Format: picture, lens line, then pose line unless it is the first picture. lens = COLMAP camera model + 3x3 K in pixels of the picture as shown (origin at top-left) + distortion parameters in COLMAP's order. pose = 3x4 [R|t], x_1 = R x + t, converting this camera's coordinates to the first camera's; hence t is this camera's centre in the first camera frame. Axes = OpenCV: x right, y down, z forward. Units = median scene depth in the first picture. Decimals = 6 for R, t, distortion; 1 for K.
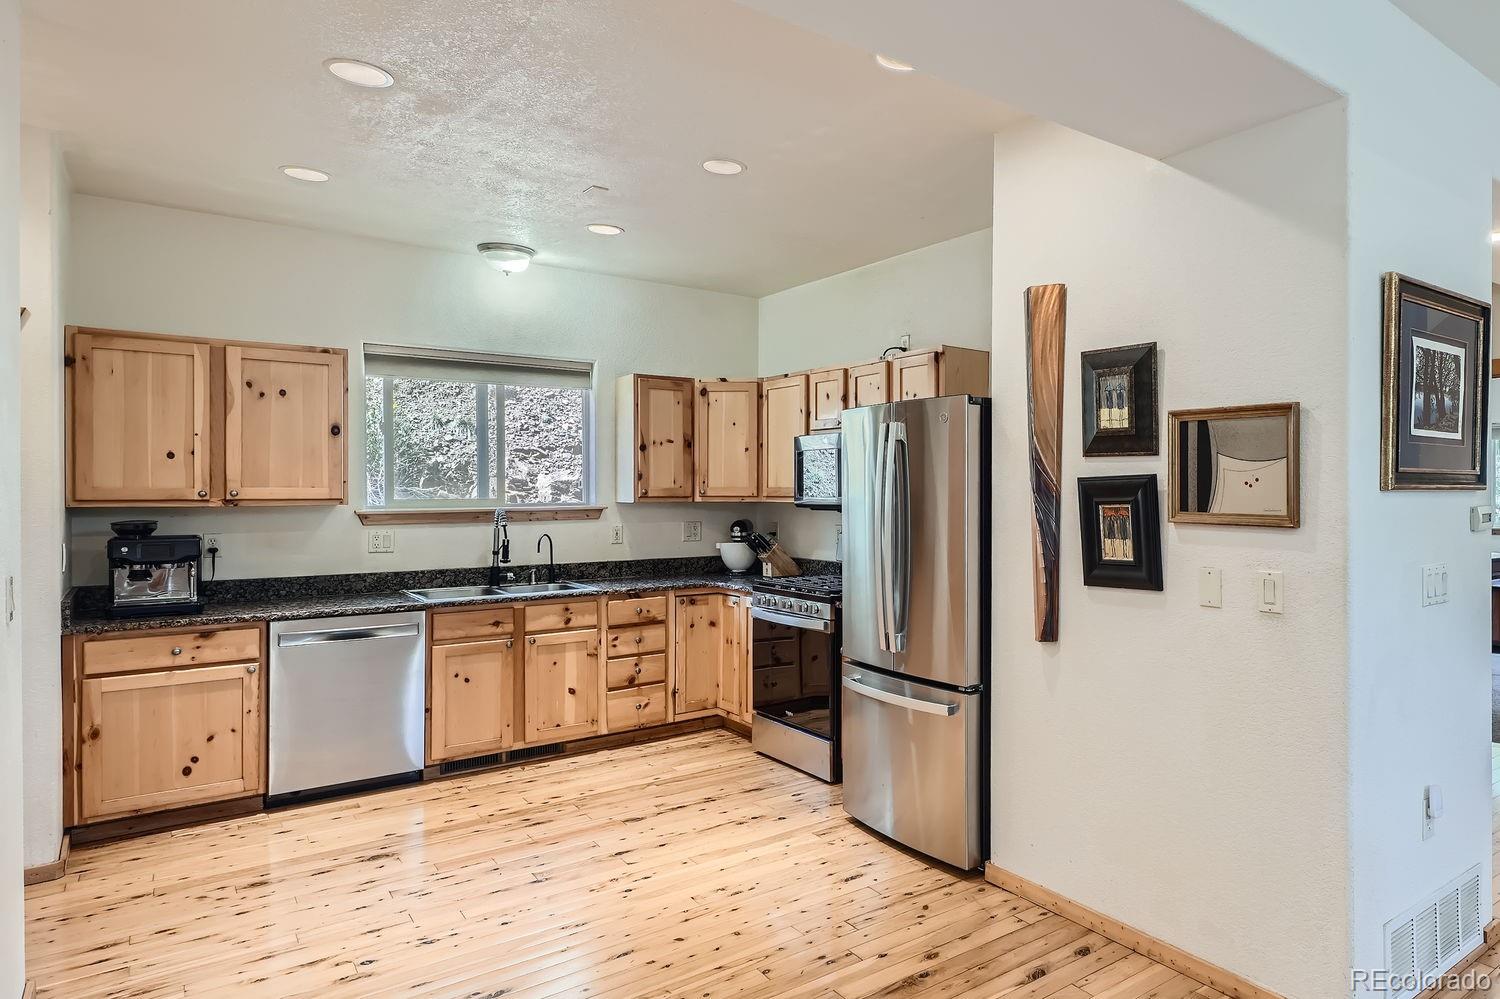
lens RADIAL K [[877.3, 0, 751.2], [0, 877.3, 492.8], [0, 0, 1]] dist [0.002090, -0.000256]
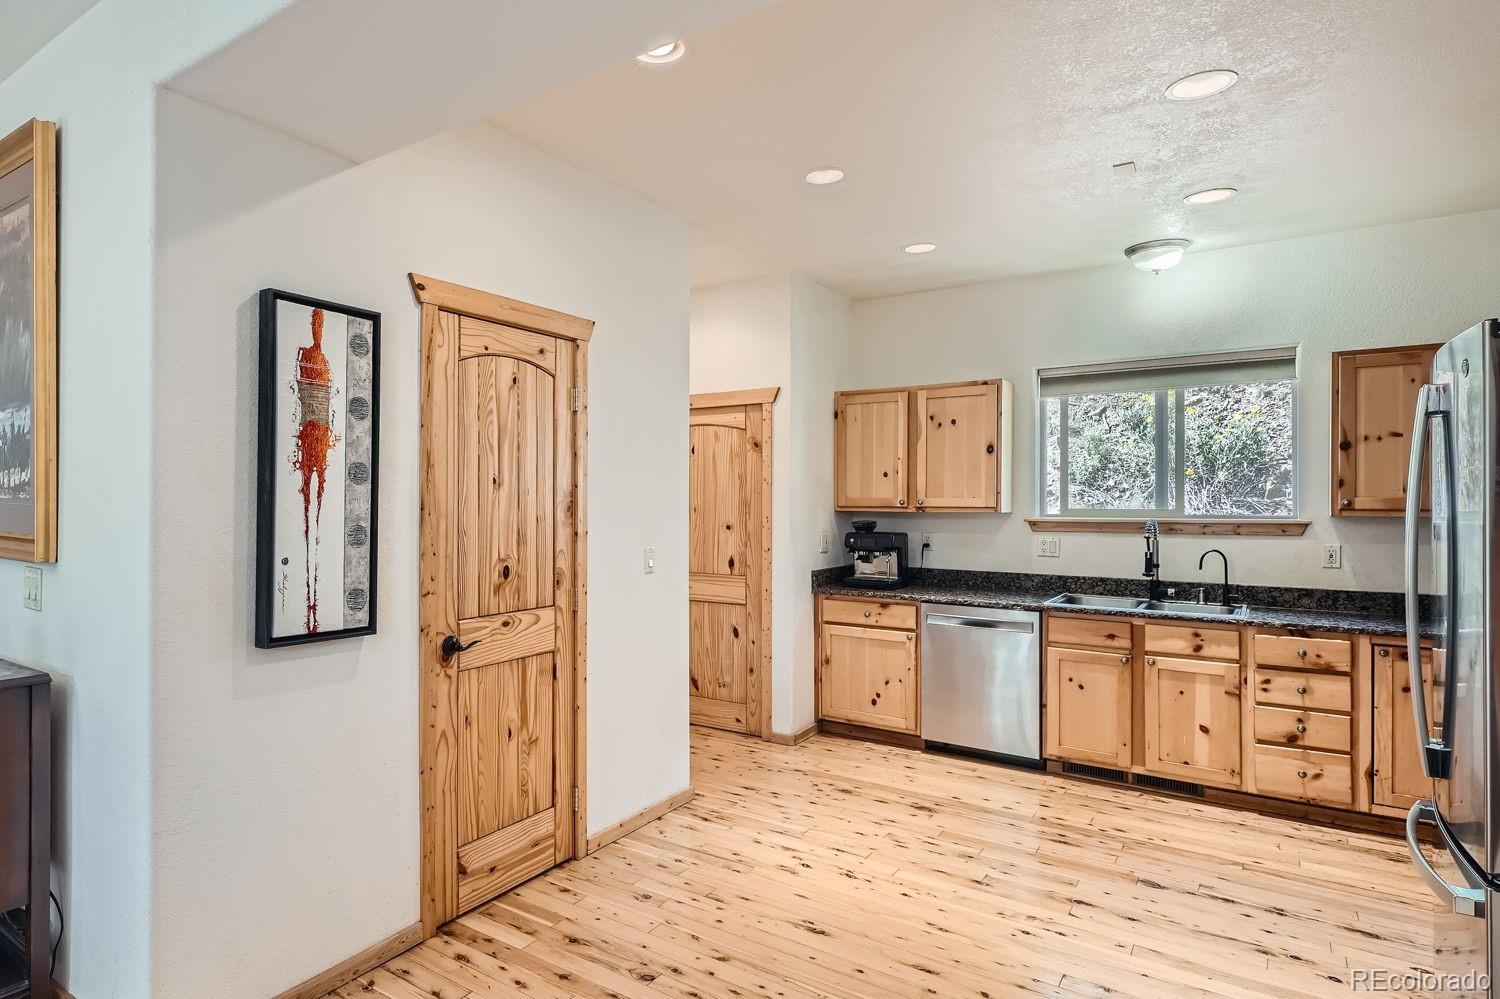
lens RADIAL K [[786.1, 0, 749.3], [0, 786.1, 494.1], [0, 0, 1]] dist [0.004707, -0.002109]
pose [[0.387082, -0.003742, -0.922038, 0.388808], [-0.004634, 0.999971, -0.006003, -0.003069], [0.922034, 0.006597, 0.387053, 0.304922]]
